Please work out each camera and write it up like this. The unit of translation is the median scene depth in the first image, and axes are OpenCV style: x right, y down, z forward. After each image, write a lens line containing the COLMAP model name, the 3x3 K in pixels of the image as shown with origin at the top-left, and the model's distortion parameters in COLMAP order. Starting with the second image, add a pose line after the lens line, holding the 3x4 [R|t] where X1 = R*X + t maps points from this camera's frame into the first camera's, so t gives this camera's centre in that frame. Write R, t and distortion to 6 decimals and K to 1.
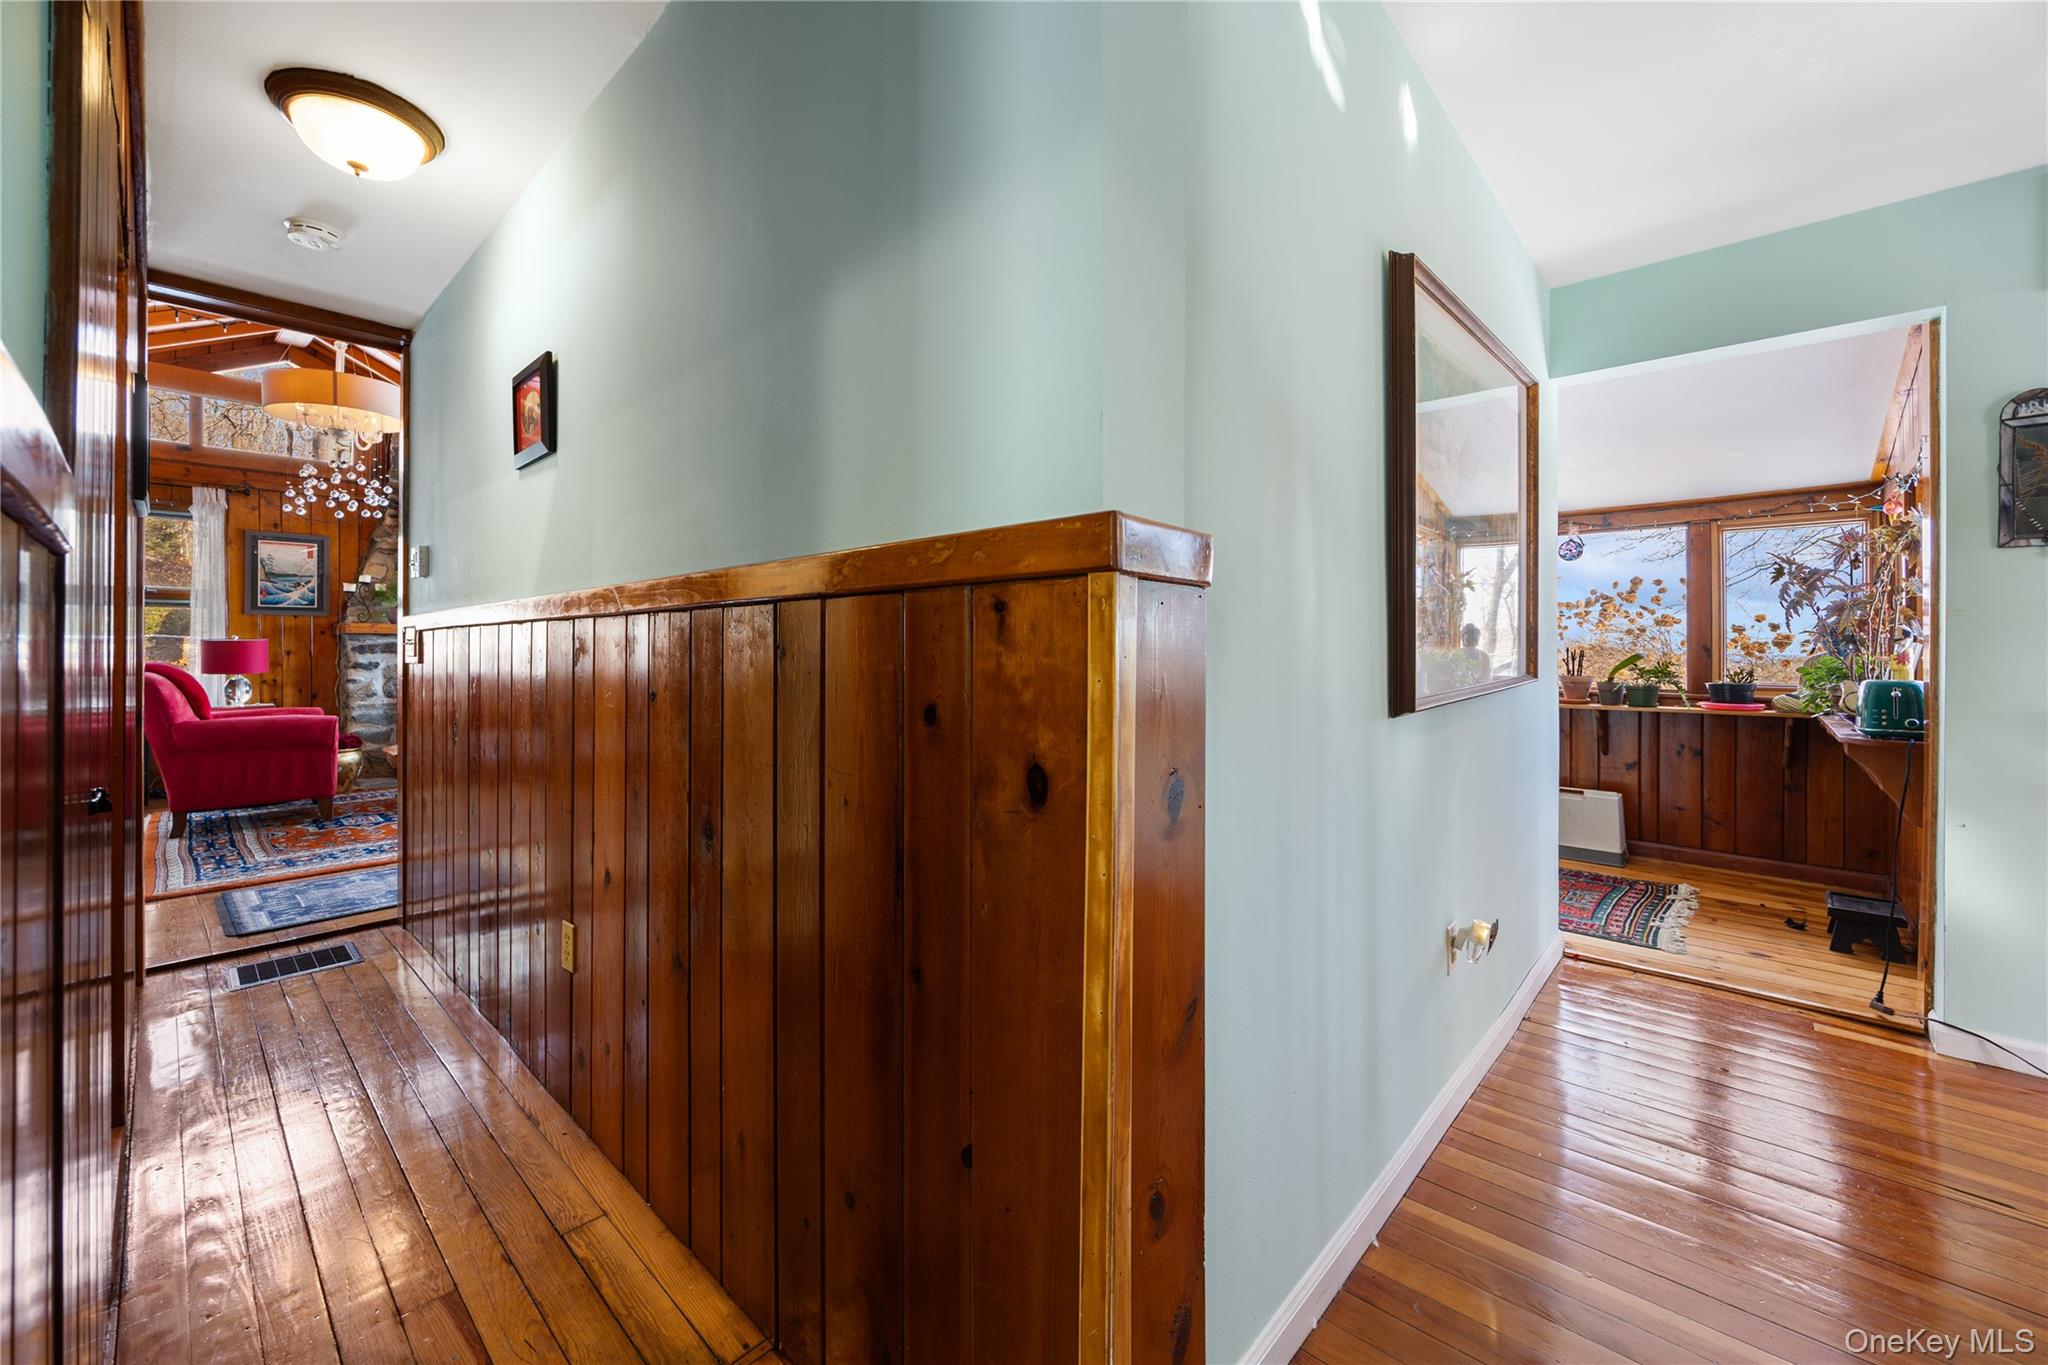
lens RADIAL K [[809.0, 0, 1018.7], [0, 809.0, 655.9], [0, 0, 1]] dist [-0.000090, 0.000001]
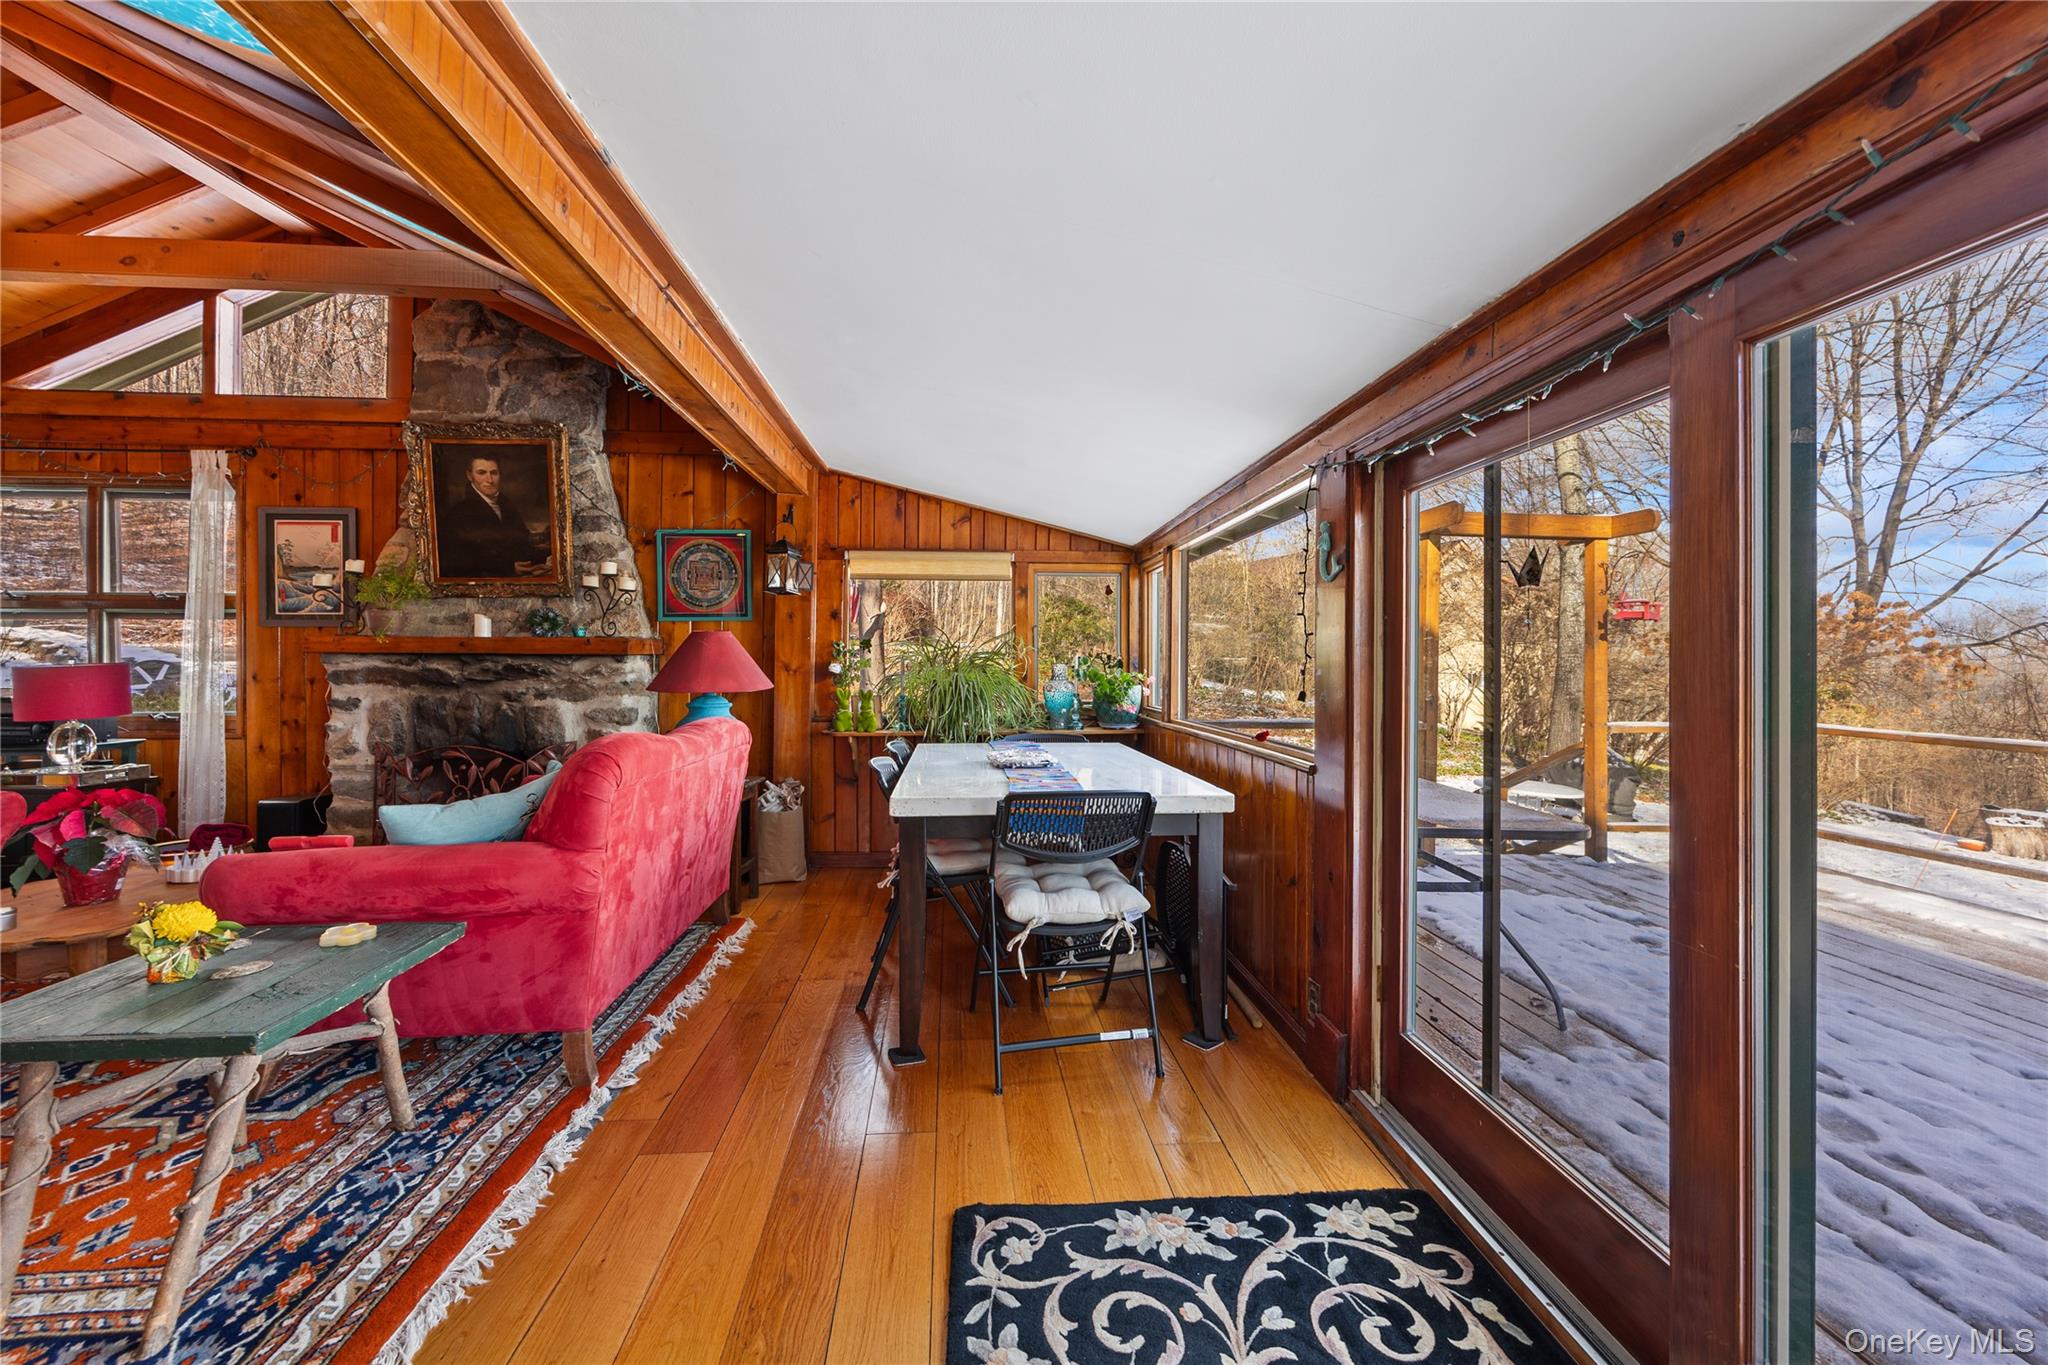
lens RADIAL K [[811.9, 0, 1042.2], [0, 811.9, 649.3], [0, 0, 1]] dist [0.000974, -0.000695]
pose [[0.745483, -0.009623, -0.666455, 0.016729], [-0.004586, 0.999798, -0.019566, -0.020287], [0.666509, 0.017642, 0.745289, 0.892982]]
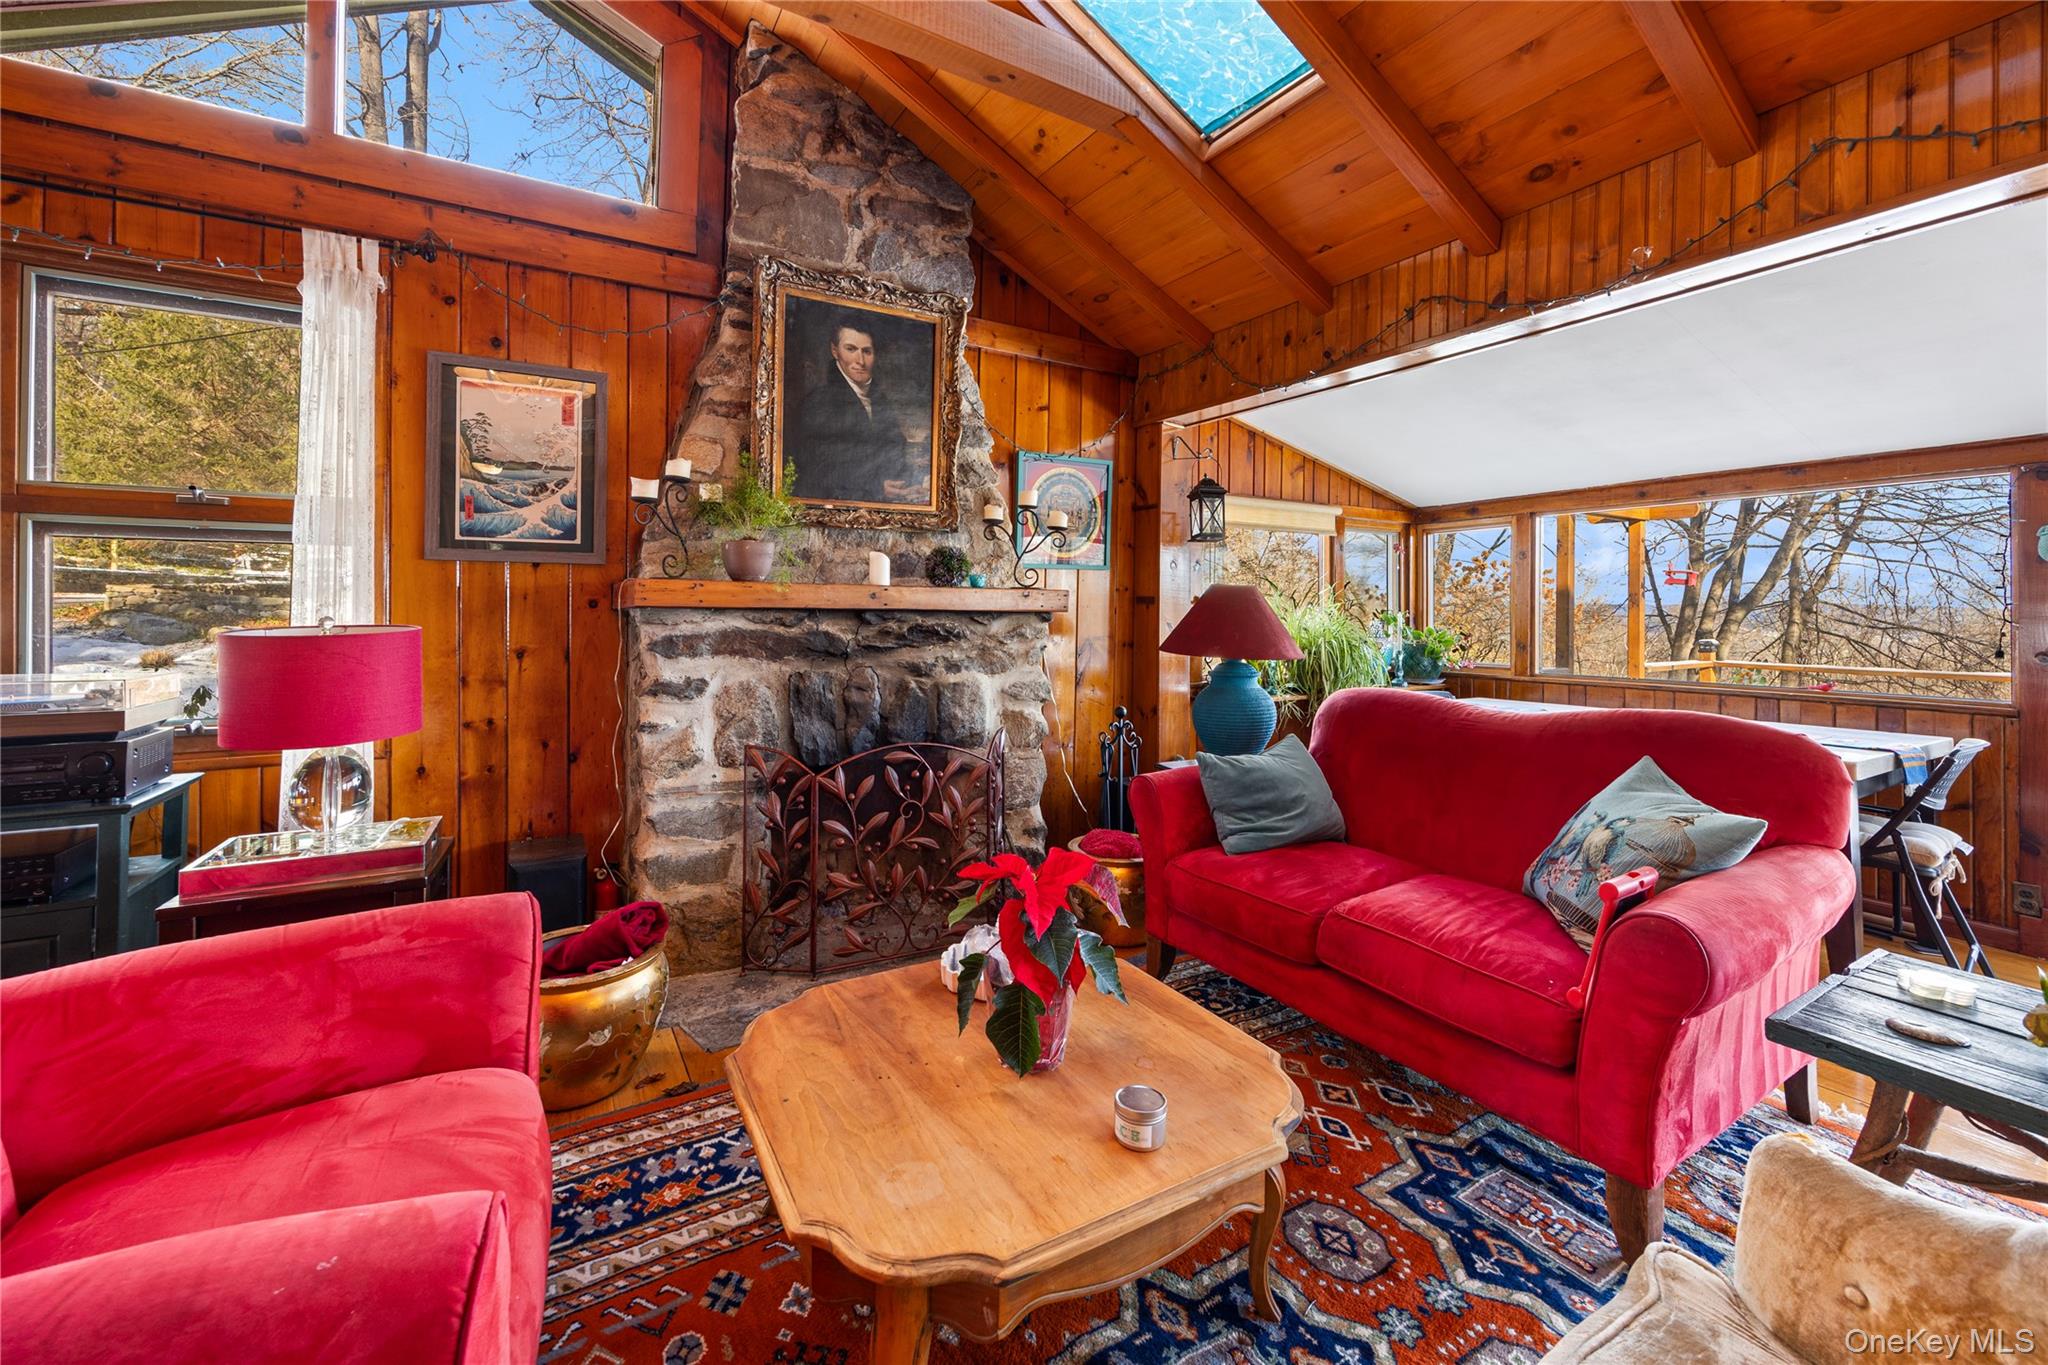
lens RADIAL K [[817.0, 0, 1031.7], [0, 817.0, 613.7], [0, 0, 1]] dist [-0.003090, 0.000017]
pose [[0.962523, 0.005594, -0.271141, -0.534600], [-0.006874, 0.999969, -0.003772, -0.024049], [0.271111, 0.005494, 0.962532, 0.664564]]
